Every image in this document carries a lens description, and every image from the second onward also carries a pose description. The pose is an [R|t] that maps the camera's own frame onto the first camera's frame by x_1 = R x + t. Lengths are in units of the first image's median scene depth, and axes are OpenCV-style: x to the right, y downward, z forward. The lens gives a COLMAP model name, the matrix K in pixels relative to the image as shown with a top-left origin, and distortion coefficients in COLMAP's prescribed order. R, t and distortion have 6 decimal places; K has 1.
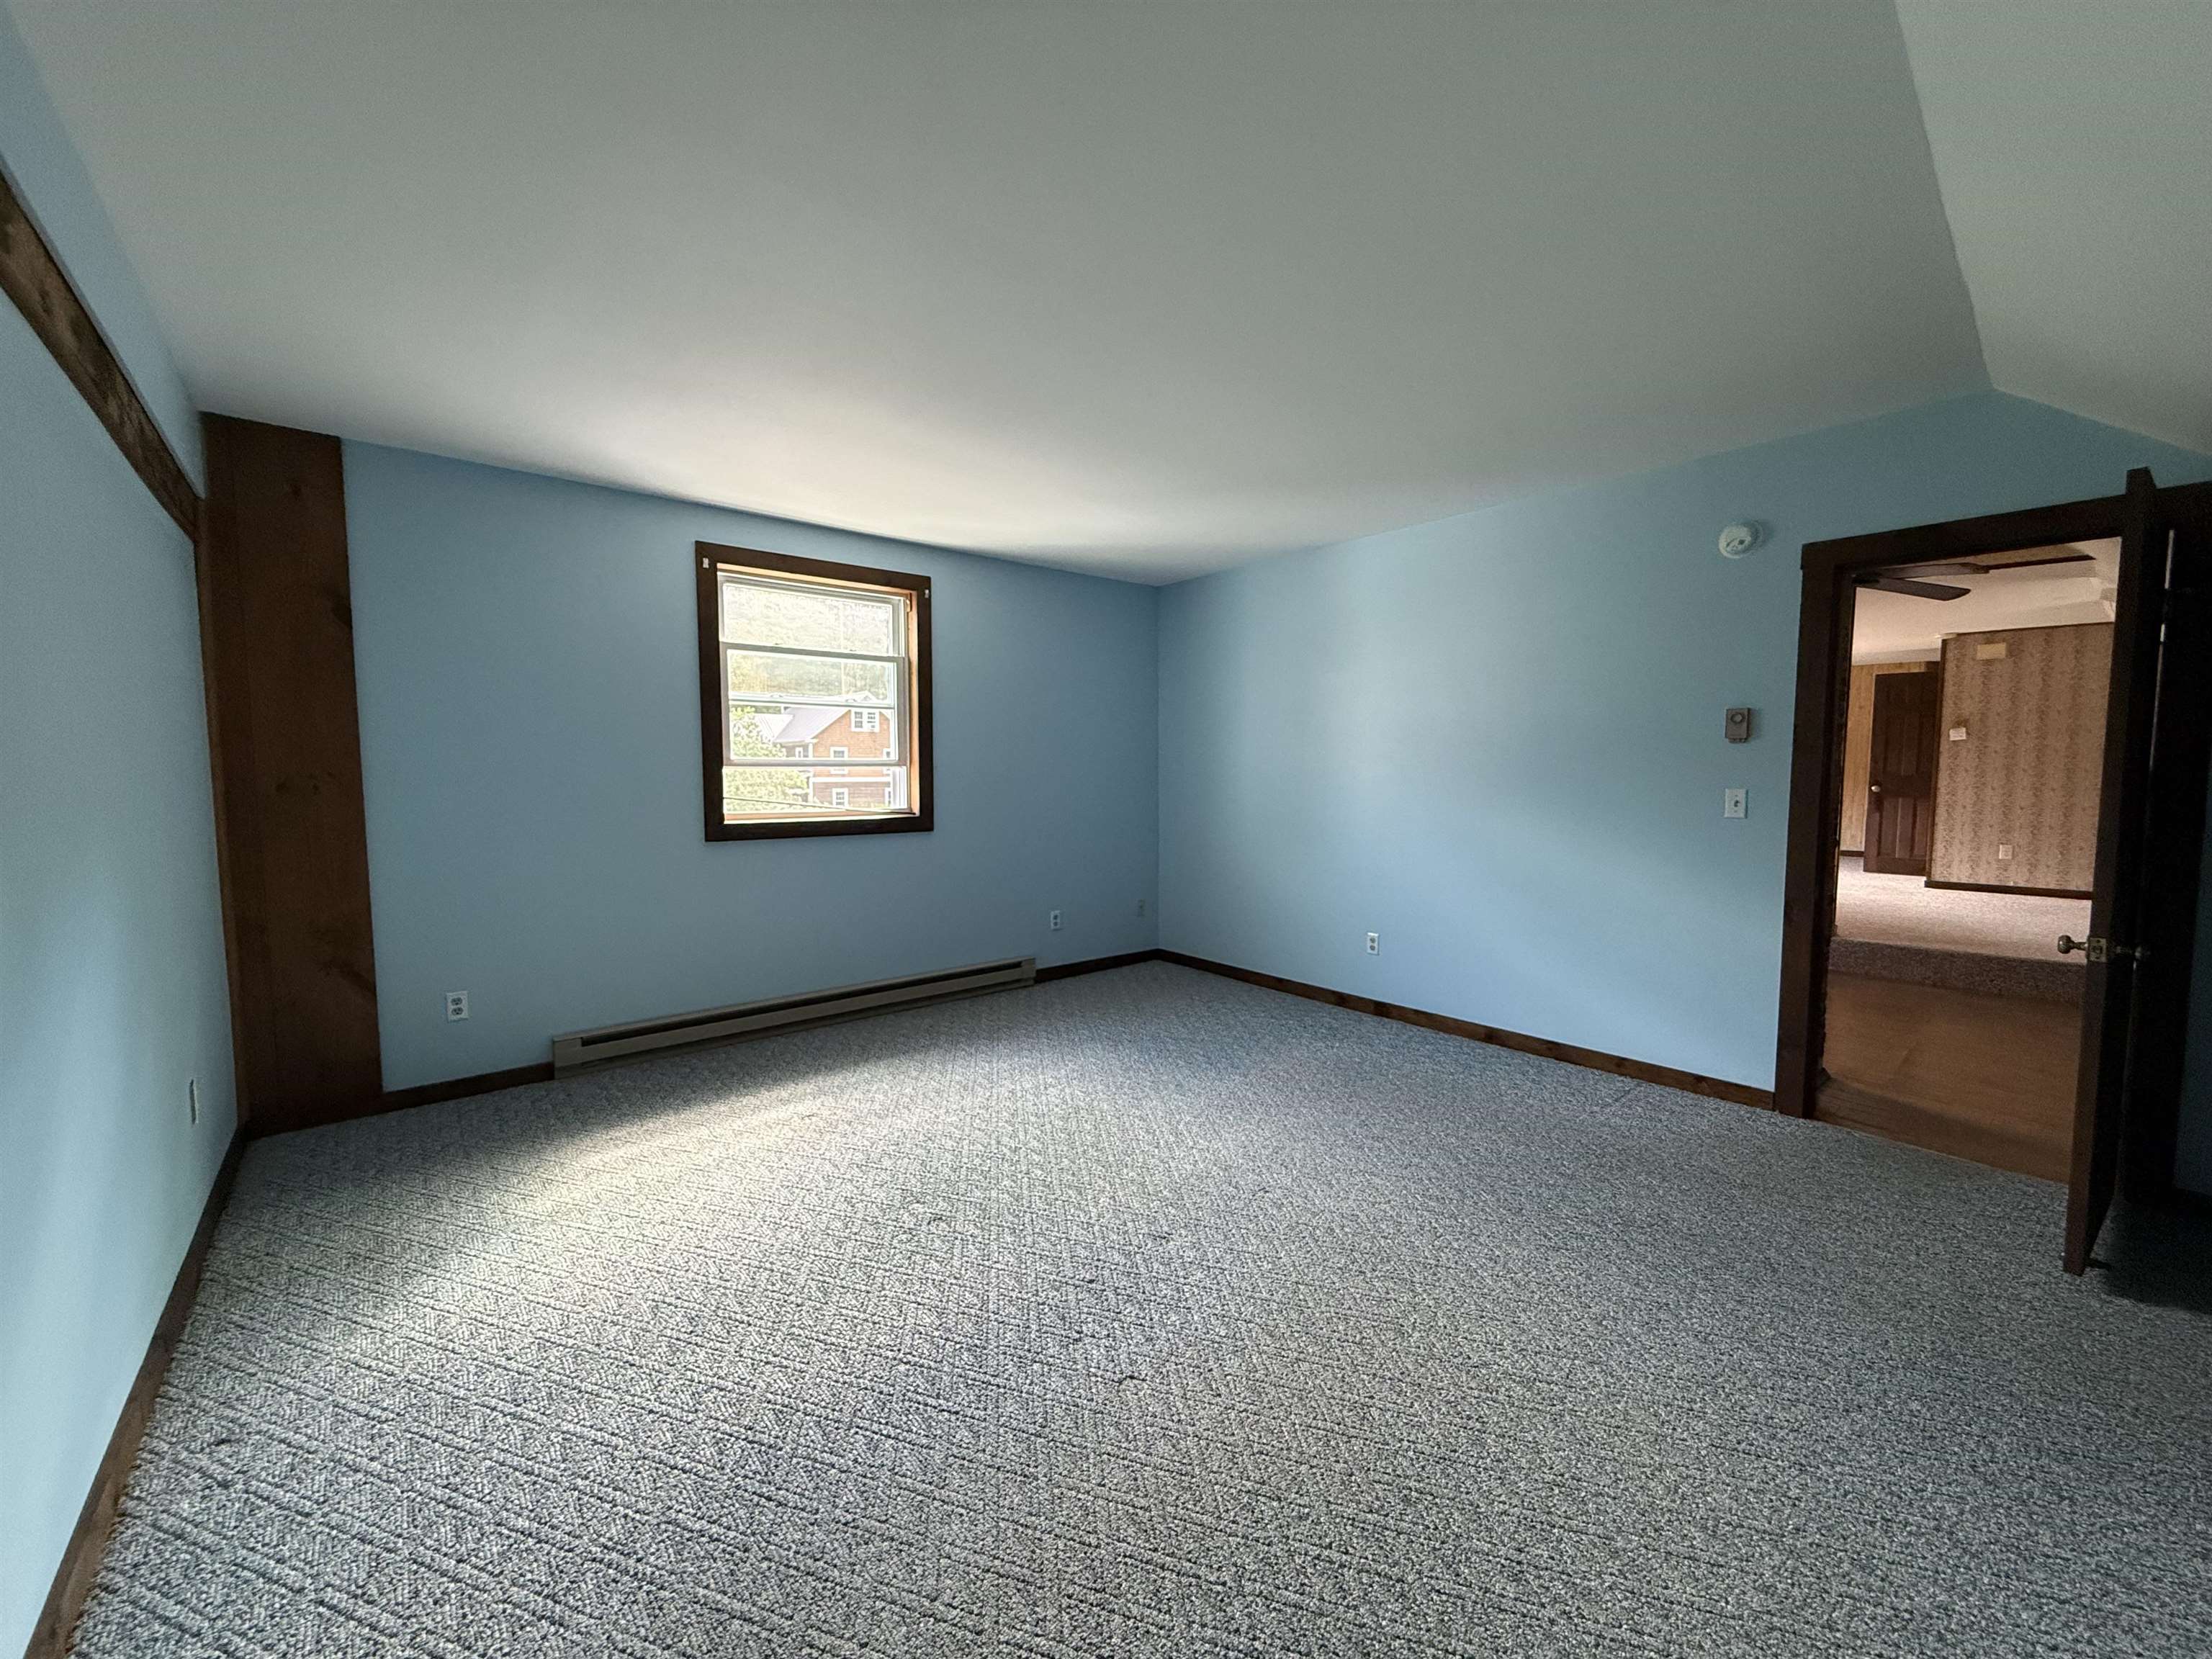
lens RADIAL K [[879.3, 0, 1098.4], [0, 879.3, 827.4], [0, 0, 1]] dist [-0.000342, 0.000262]
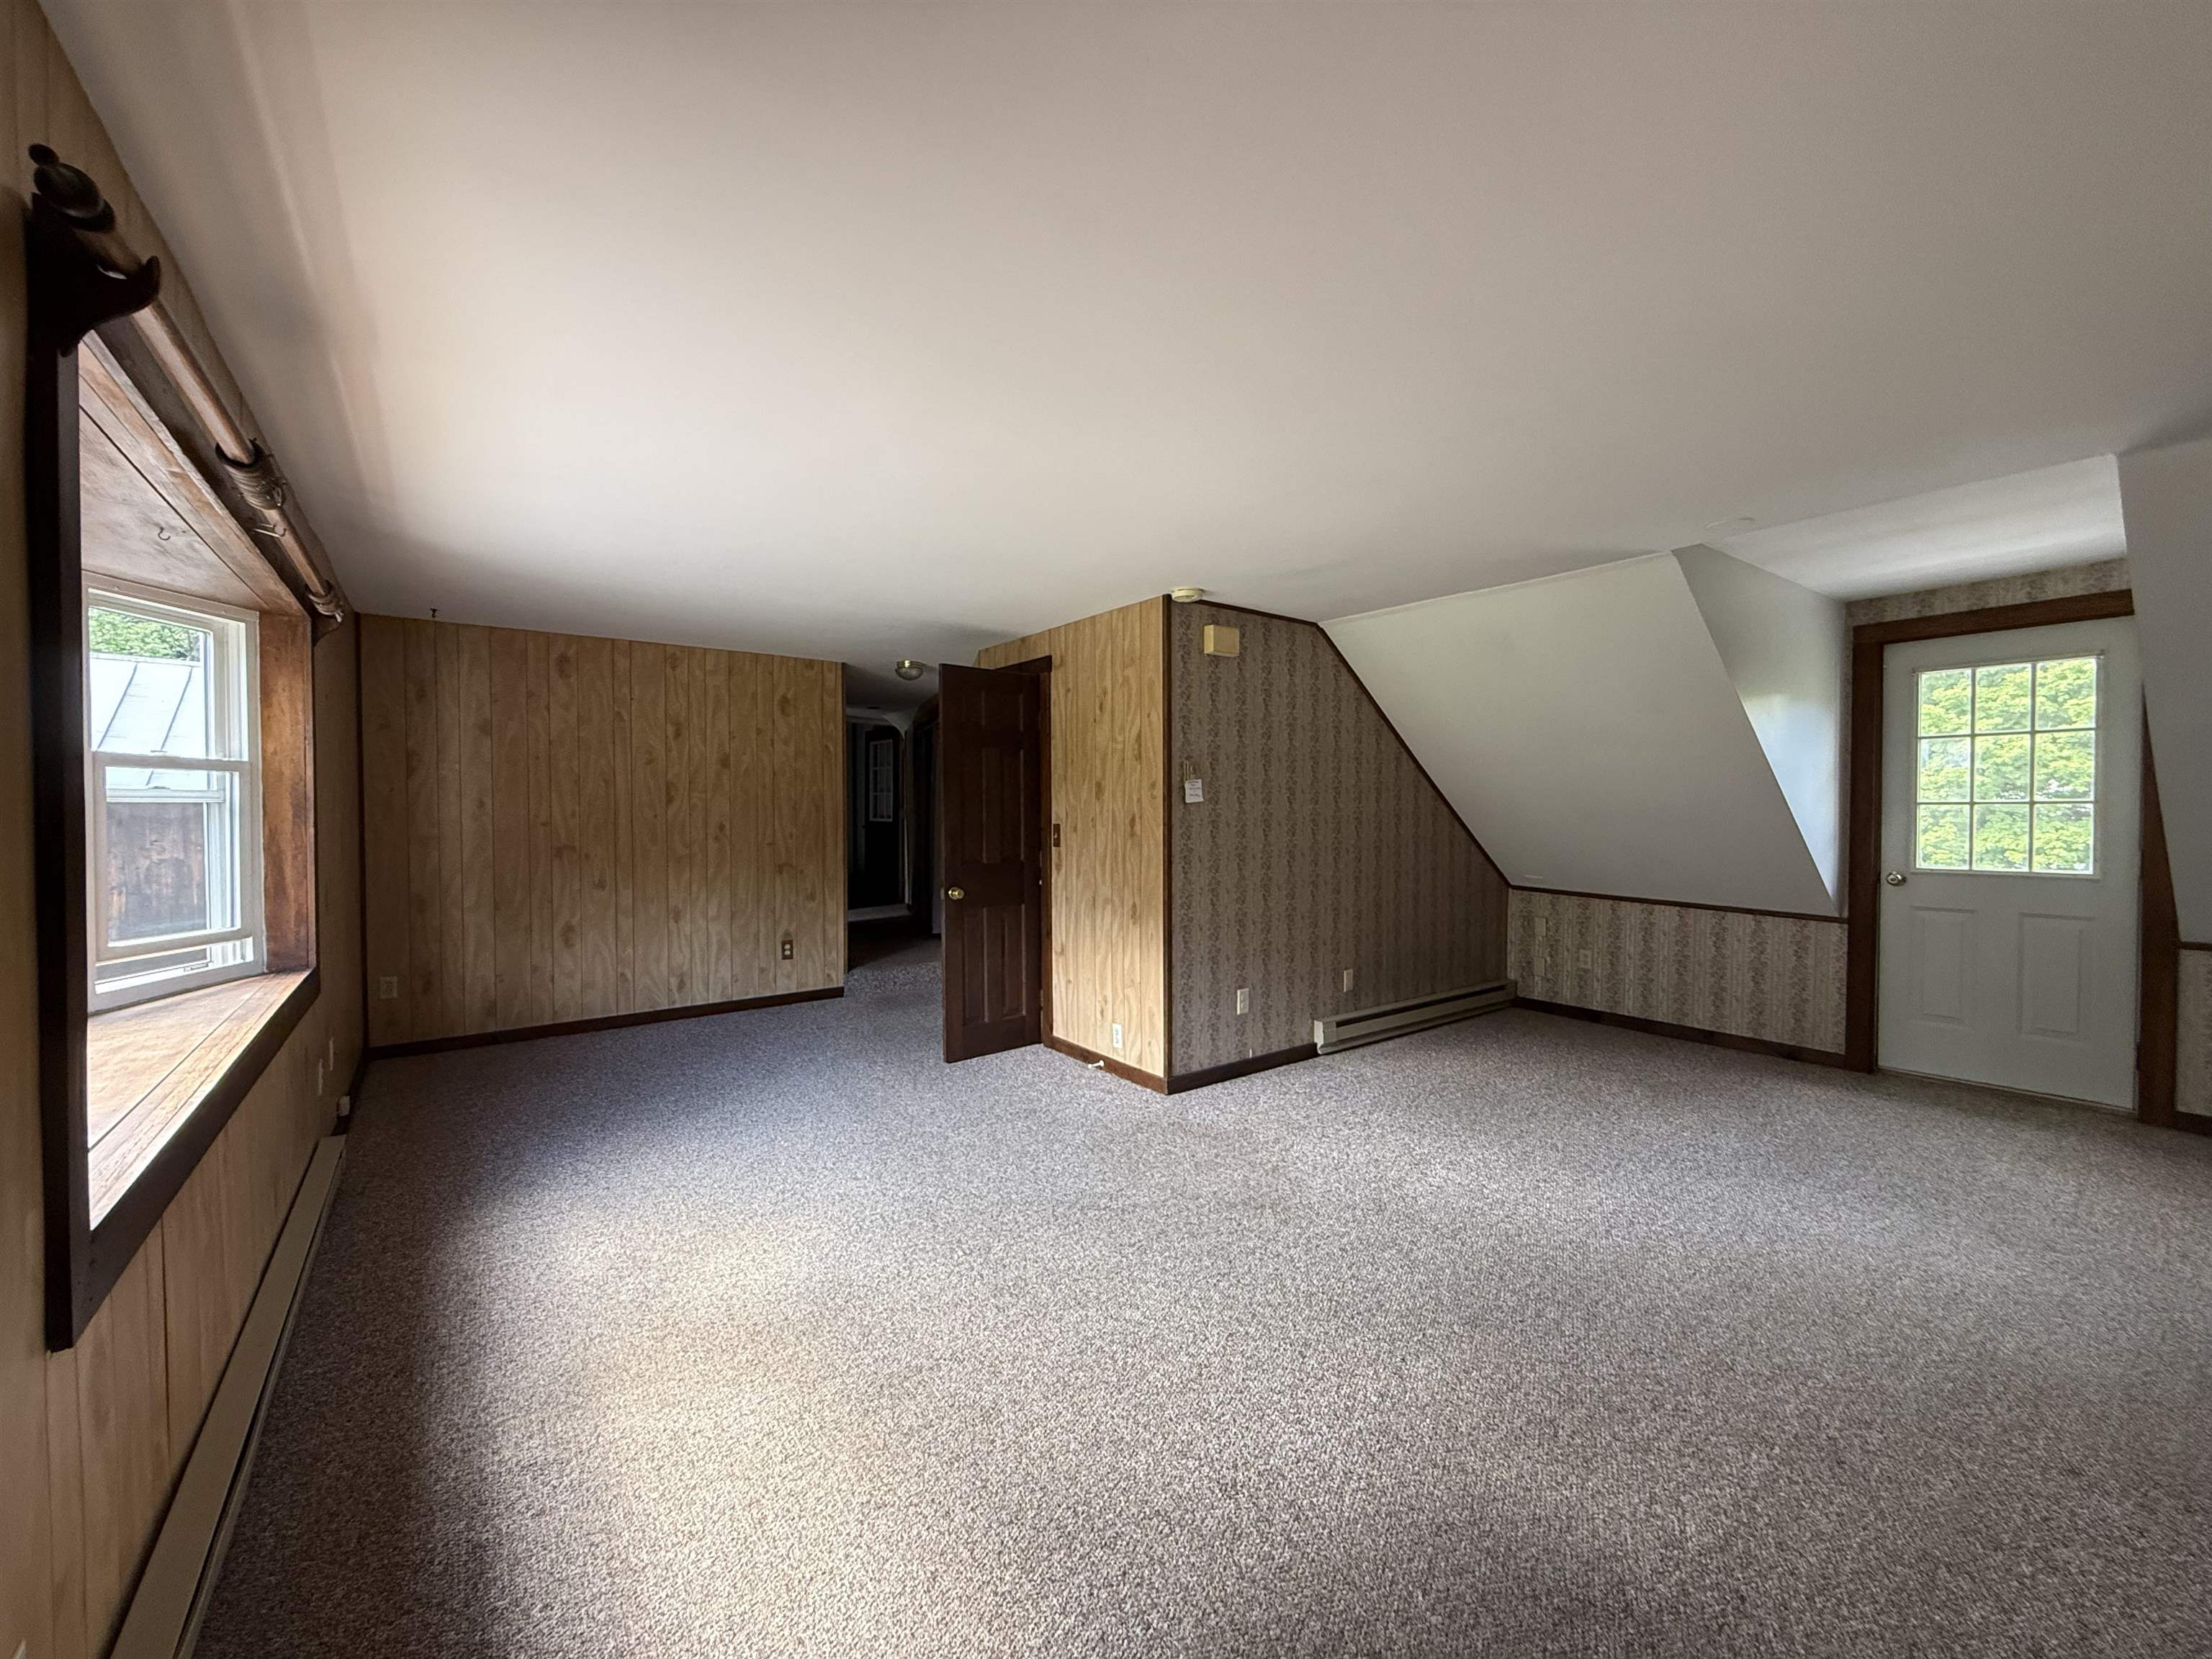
lens RADIAL K [[879.3, 0, 1098.4], [0, 879.3, 827.4], [0, 0, 1]] dist [-0.000342, 0.000262]
pose [[0.066320, -0.015602, 0.997676, 0.463027], [0.077021, 0.996974, 0.010471, -0.096166], [-0.994821, 0.076148, 0.067321, 1.044325]]
